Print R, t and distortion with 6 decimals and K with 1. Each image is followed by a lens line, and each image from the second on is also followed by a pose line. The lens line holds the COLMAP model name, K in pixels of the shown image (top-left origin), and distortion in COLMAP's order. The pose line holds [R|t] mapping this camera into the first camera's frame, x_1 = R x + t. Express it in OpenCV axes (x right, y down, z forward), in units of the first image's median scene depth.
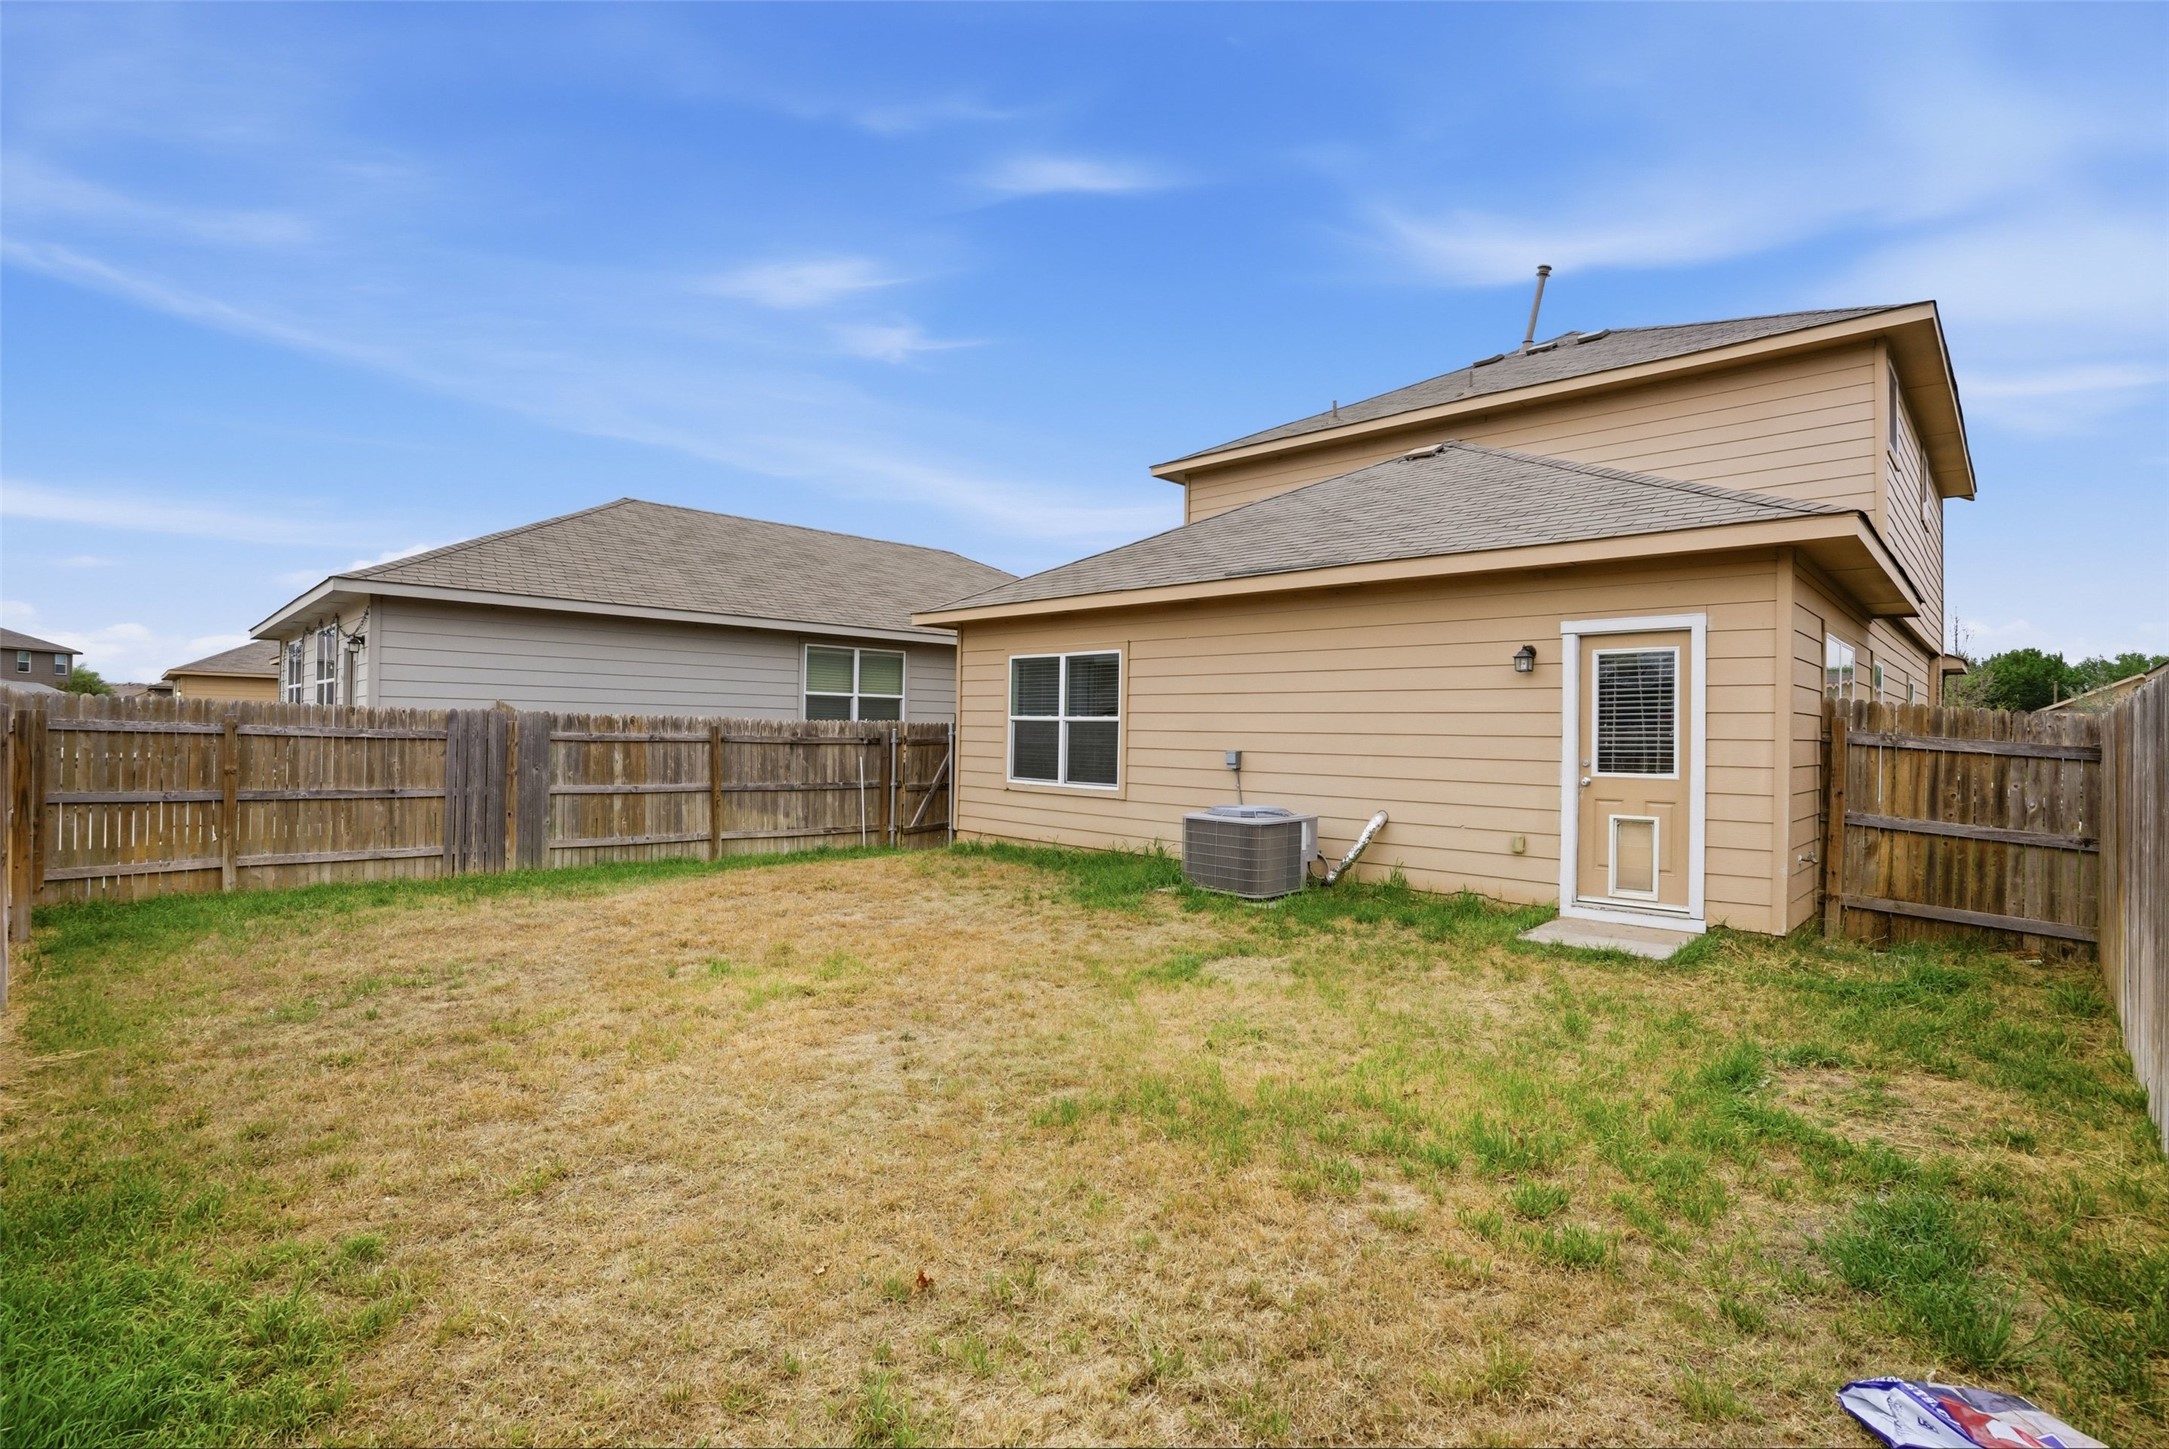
lens RADIAL K [[1000.4, 0, 1084.4], [0, 1000.4, 721.4], [0, 0, 1]] dist [-0.087099, 0.035142]
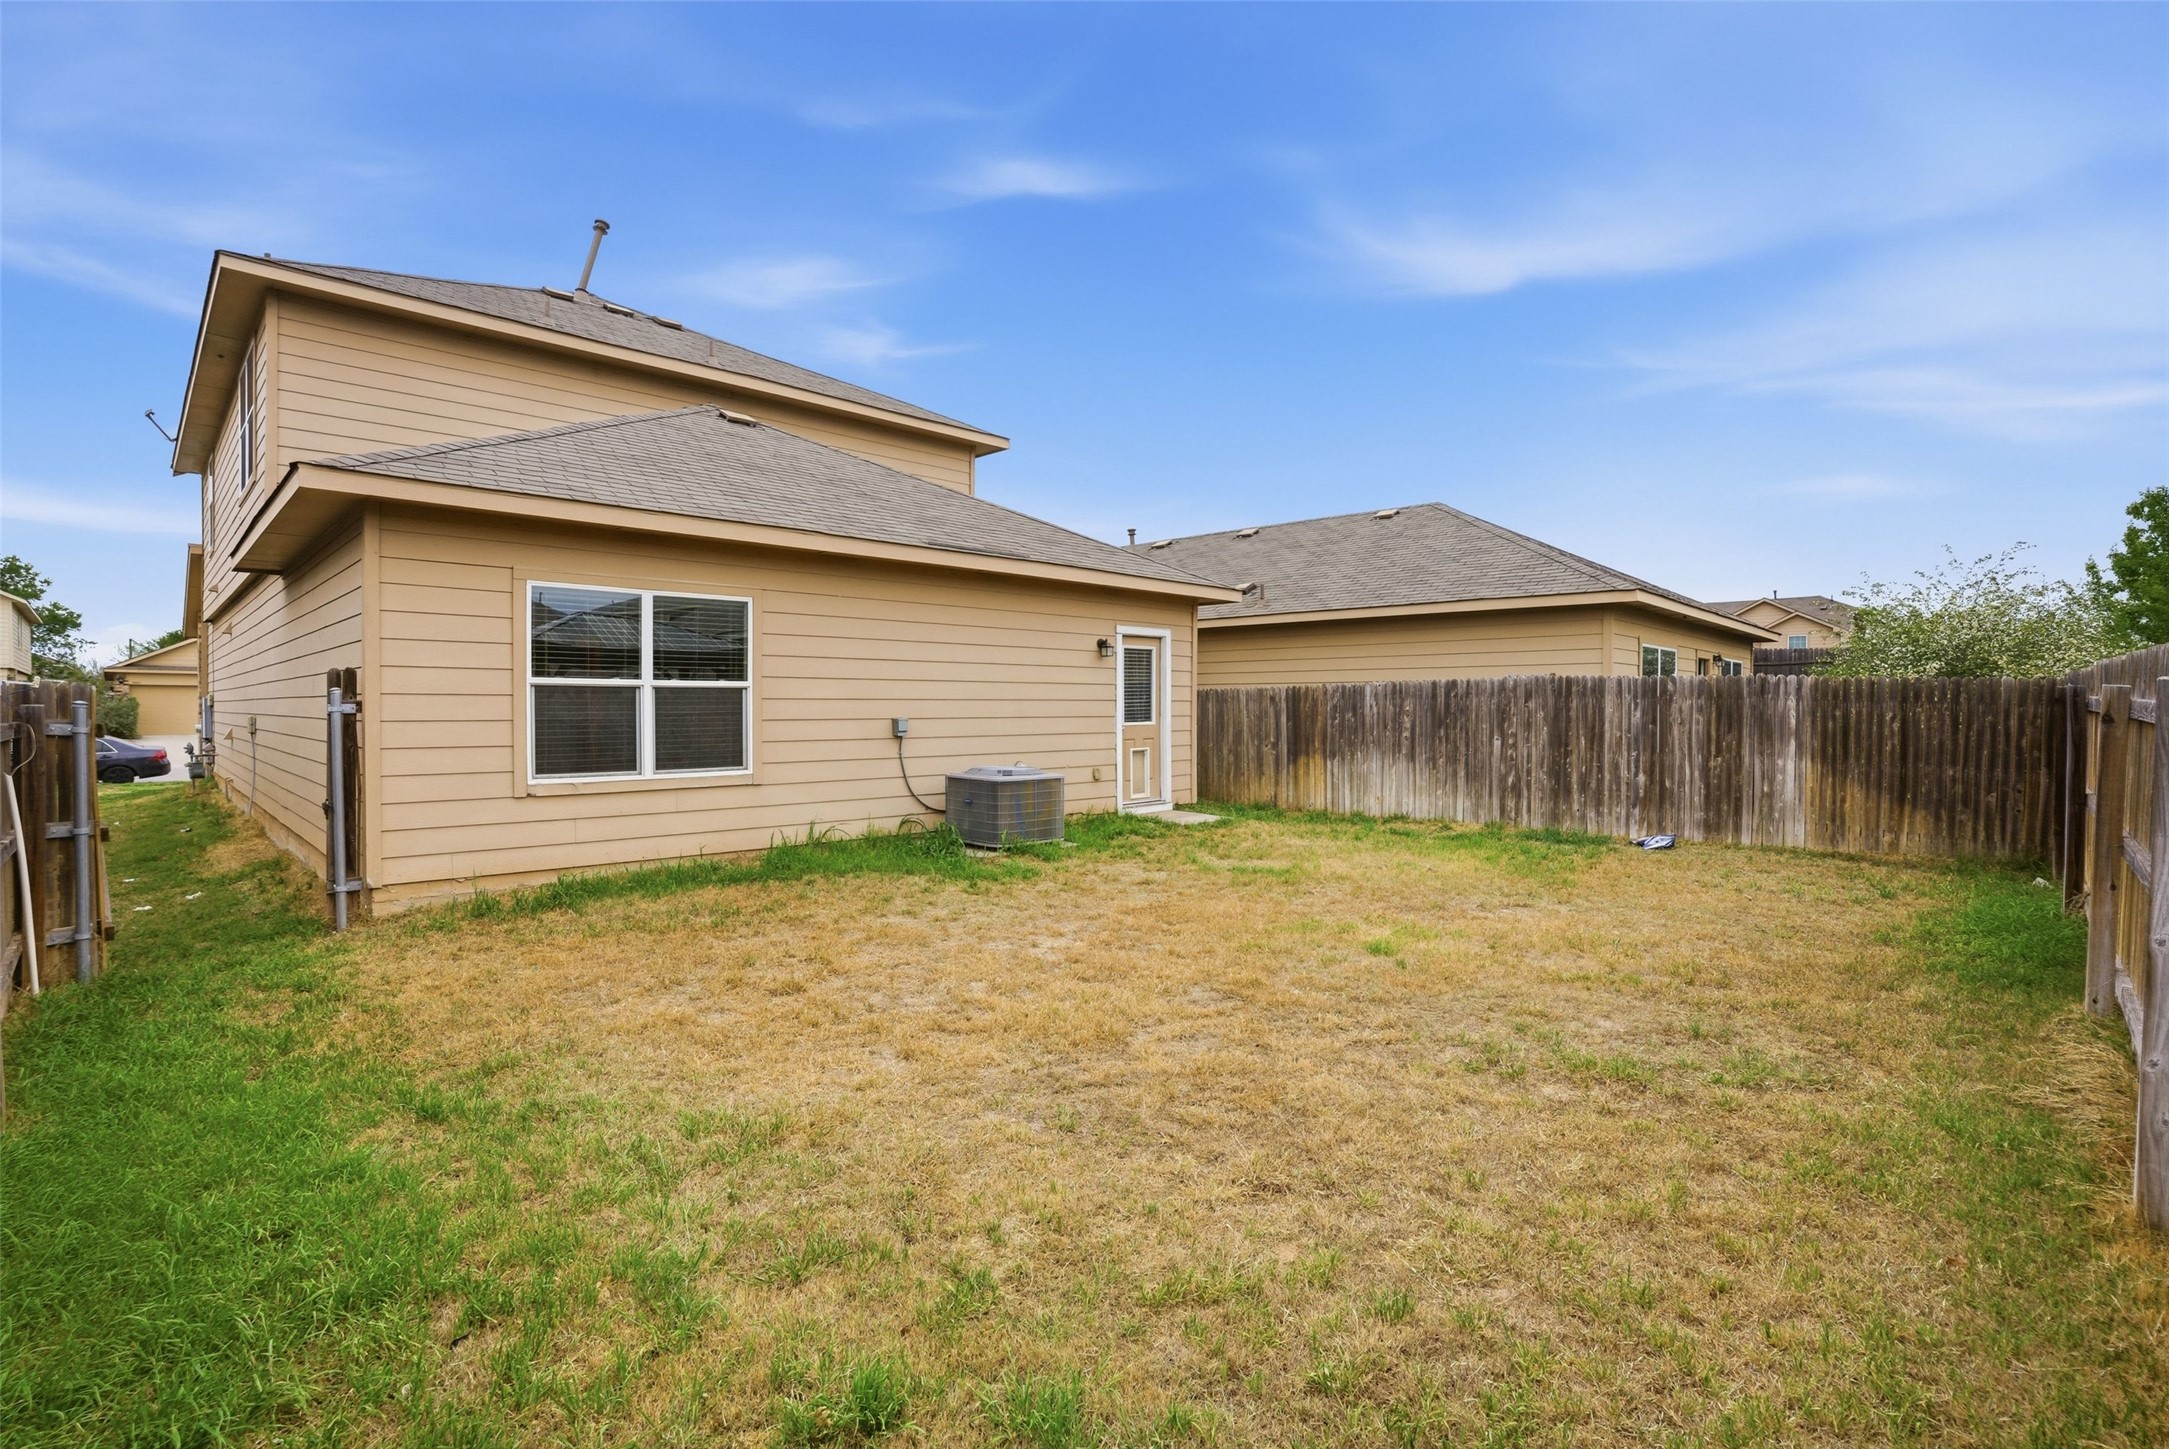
lens RADIAL K [[1000.4, 0, 1084.4], [0, 1000.4, 721.4], [0, 0, 1]] dist [-0.087099, 0.035142]
pose [[0.019069, -0.015565, 0.999697, -0.766623], [0.008262, 0.999847, 0.015410, 0.017262], [-0.999784, 0.007966, 0.019194, 0.725704]]
